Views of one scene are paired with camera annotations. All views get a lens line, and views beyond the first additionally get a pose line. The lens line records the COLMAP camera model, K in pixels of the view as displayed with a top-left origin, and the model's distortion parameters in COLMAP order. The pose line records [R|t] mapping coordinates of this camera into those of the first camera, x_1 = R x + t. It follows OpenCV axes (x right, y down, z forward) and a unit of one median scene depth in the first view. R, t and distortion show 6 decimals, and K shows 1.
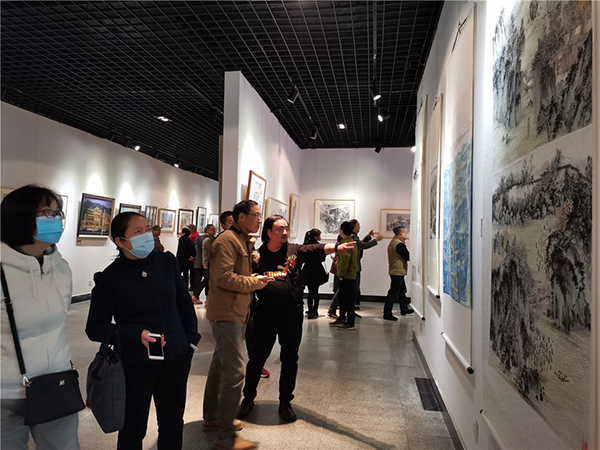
lens RADIAL K [[448.5, 0, 295.7], [0, 448.5, 222.7], [0, 0, 1]] dist [0.085948, -0.040661]
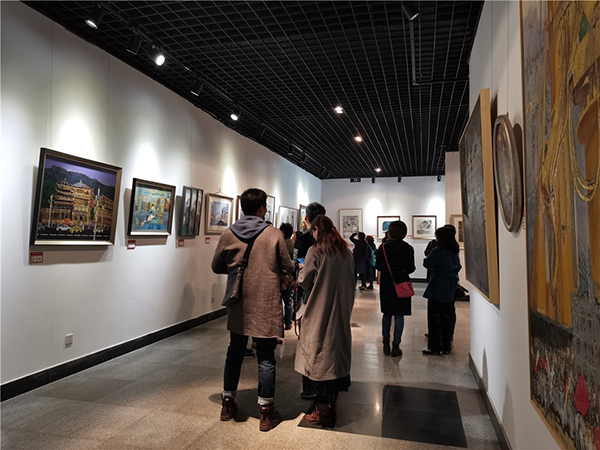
lens RADIAL K [[448.5, 0, 303.6], [0, 448.5, 227.0], [0, 0, 1]] dist [0.085948, -0.040661]
pose [[0.996453, -0.020633, -0.081581, -0.160984], [0.020902, 0.999779, 0.002439, 0.016717], [0.081513, -0.004136, 0.996664, 0.529248]]
